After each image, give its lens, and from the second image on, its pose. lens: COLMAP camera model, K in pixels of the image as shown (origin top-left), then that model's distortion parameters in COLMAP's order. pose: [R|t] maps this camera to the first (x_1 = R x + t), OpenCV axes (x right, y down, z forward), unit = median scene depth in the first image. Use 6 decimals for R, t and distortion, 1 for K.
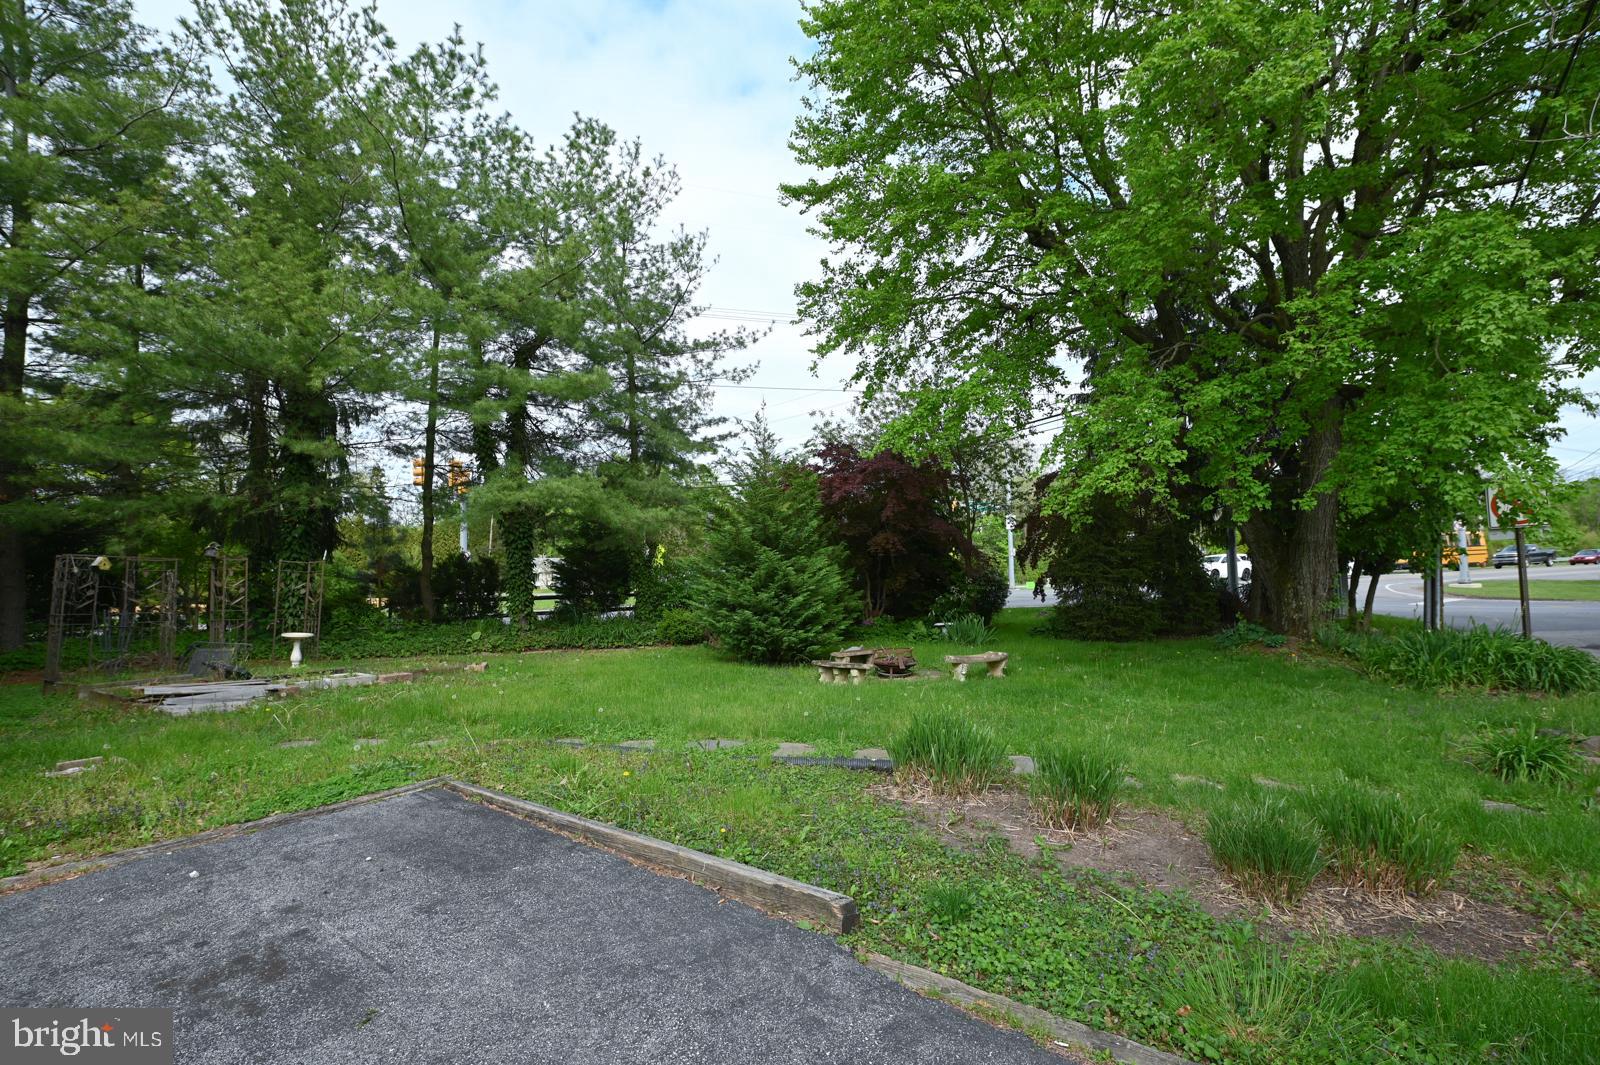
lens RADIAL K [[730.8, 0, 797.0], [0, 730.8, 560.7], [0, 0, 1]] dist [0.025316, -0.000918]
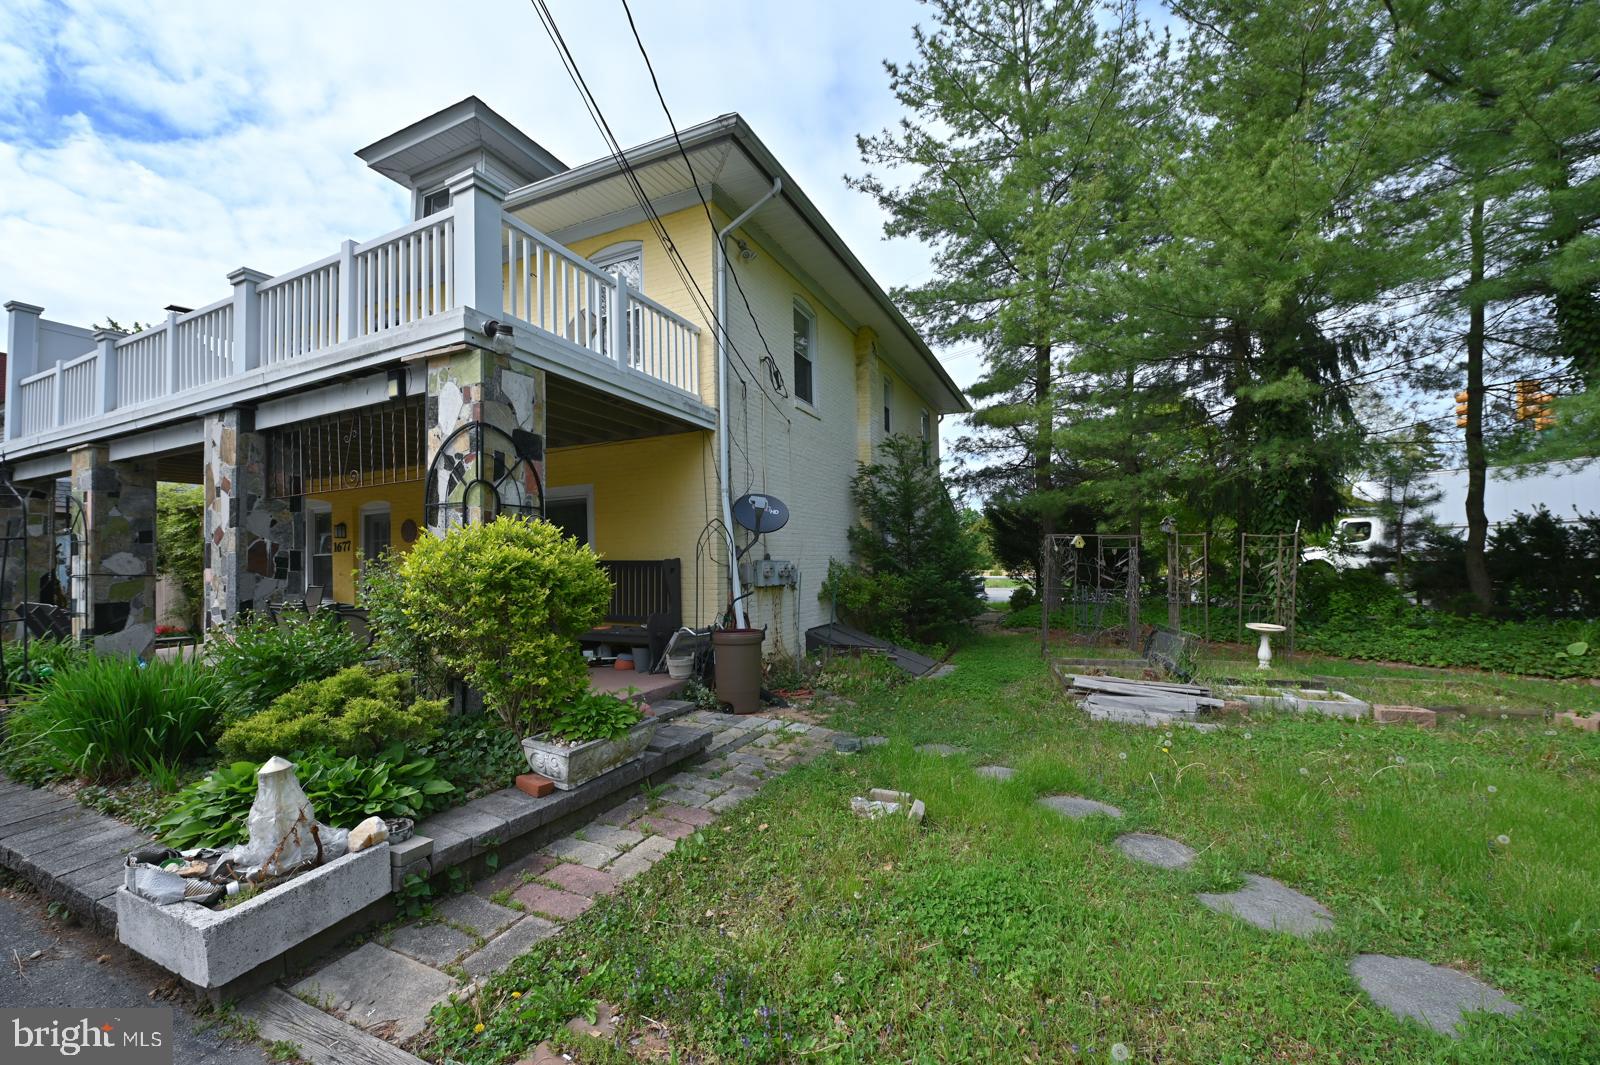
lens RADIAL K [[639.0, 0, 789.8], [0, 639.0, 541.9], [0, 0, 1]] dist [-0.019623, -0.001149]
pose [[0.248388, -0.011819, -0.968589, -0.104674], [0.029751, 0.999547, -0.004568, -0.002360], [0.968204, -0.027681, 0.248627, 0.246744]]
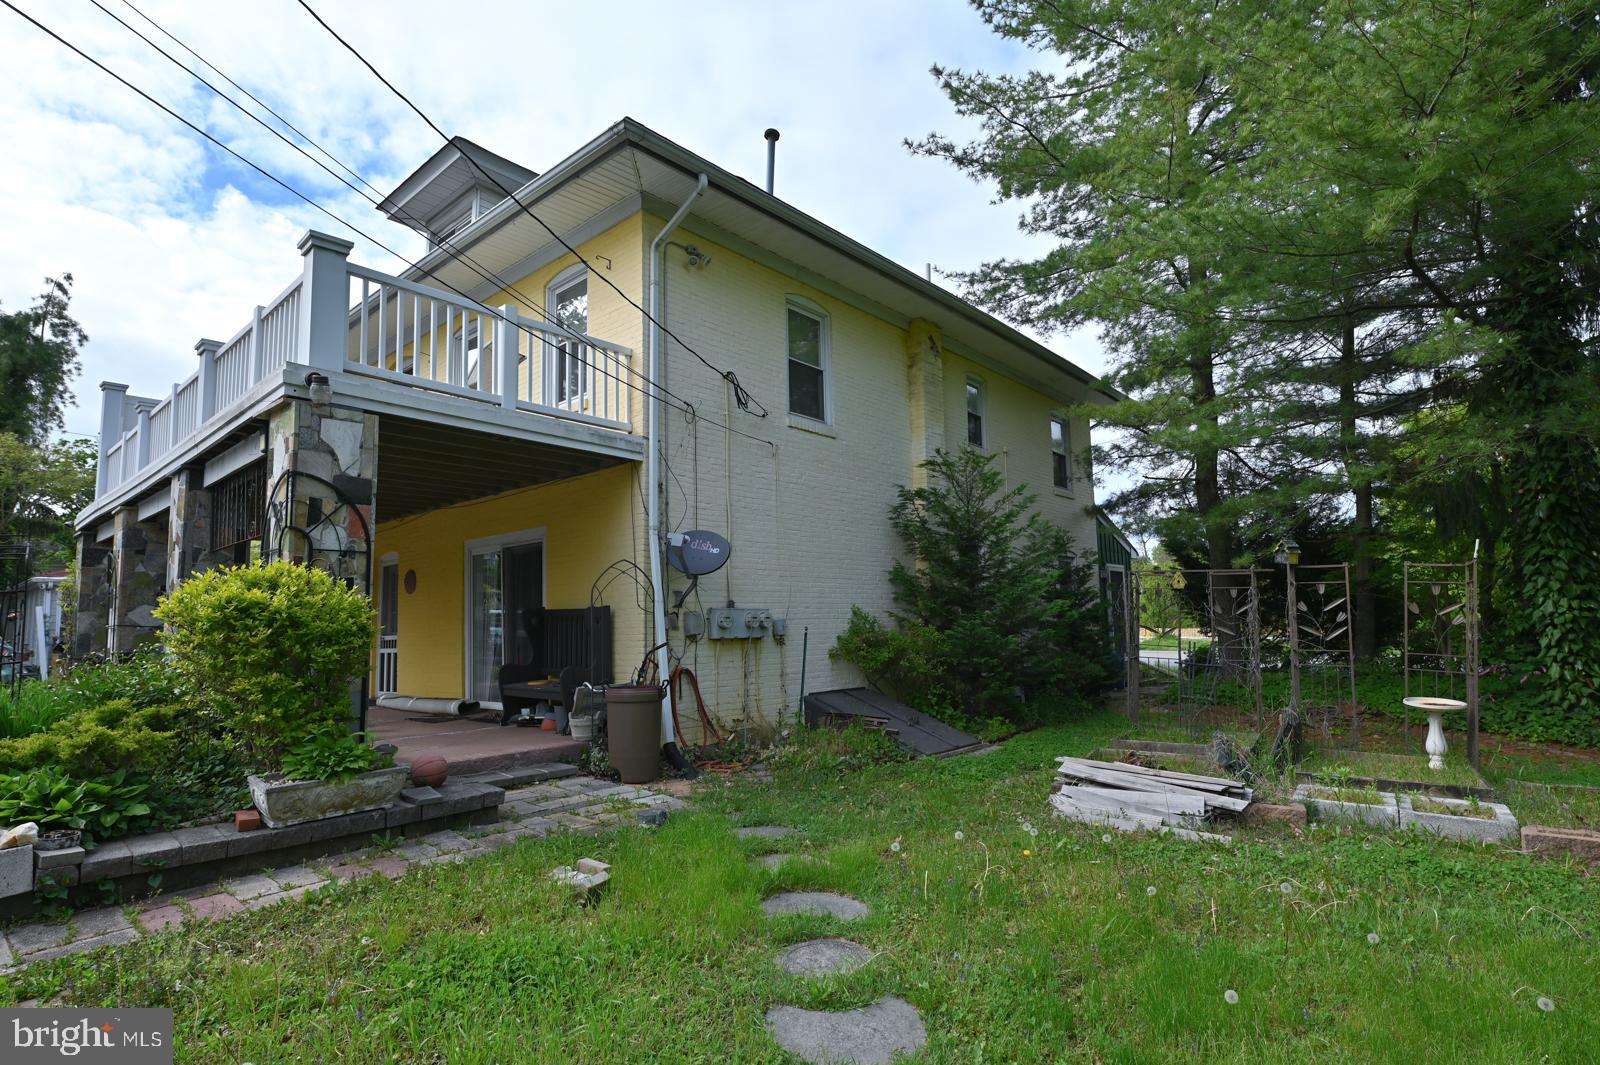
lens RADIAL K [[813.4, 0, 807.3], [0, 813.4, 538.2], [0, 0, 1]] dist [-0.015448, 0.001315]
pose [[-0.040453, -0.082944, -0.995733, -0.056171], [0.040465, 0.995595, -0.084576, 0.010362], [0.998362, -0.043714, -0.036919, 0.423813]]
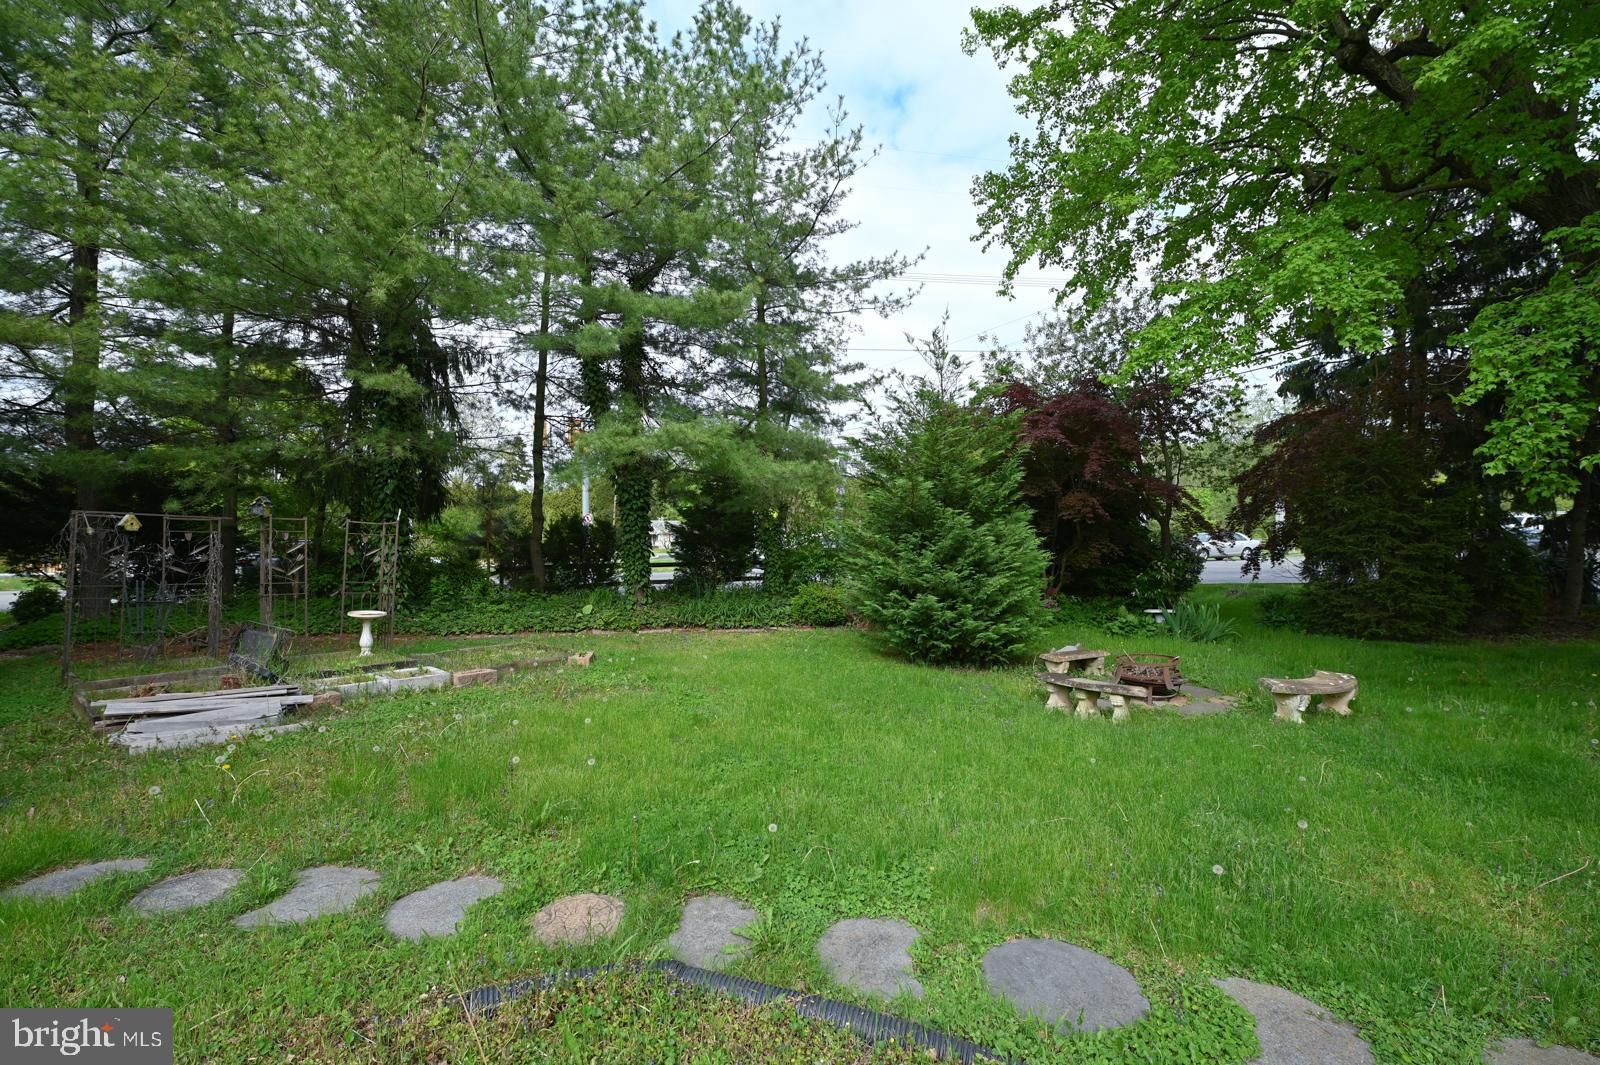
lens RADIAL K [[658.6, 0, 812.6], [0, 658.6, 546.6], [0, 0, 1]] dist [-0.019423, 0.000385]
pose [[0.993938, 0.014980, -0.108918, -0.087835], [-0.011383, 0.999372, 0.033571, -0.001198], [0.109353, -0.032127, 0.993484, 0.257571]]
